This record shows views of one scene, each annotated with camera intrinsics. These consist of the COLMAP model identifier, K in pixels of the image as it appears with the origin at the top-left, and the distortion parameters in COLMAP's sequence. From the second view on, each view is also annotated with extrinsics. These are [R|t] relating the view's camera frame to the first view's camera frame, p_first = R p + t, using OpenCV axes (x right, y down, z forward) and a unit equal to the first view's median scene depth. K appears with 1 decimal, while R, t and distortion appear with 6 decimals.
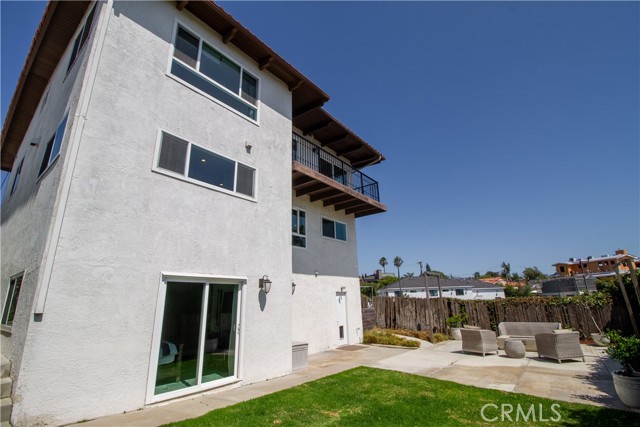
lens RADIAL K [[294.2, 0, 320.0], [0, 294.2, 213.5], [0, 0, 1]] dist [0.000002, -0.015014]
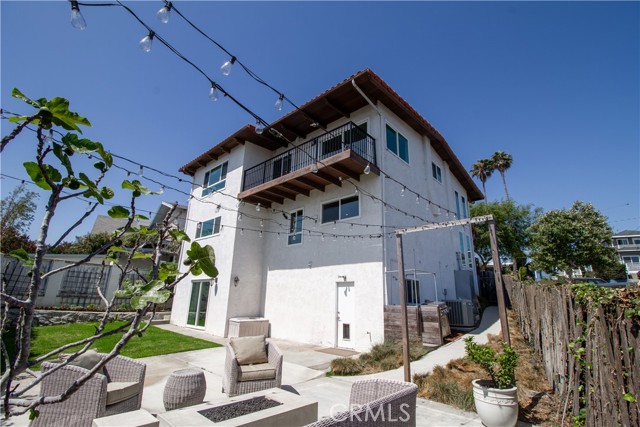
lens RADIAL K [[294.2, 0, 320.0], [0, 294.2, 213.5], [0, 0, 1]] dist [0.000002, -0.015014]
pose [[-0.058375, -0.267670, -0.961741, 0.949217], [0.262523, 0.925360, -0.273479, 0.310361], [0.963158, -0.268444, 0.016251, 1.018872]]
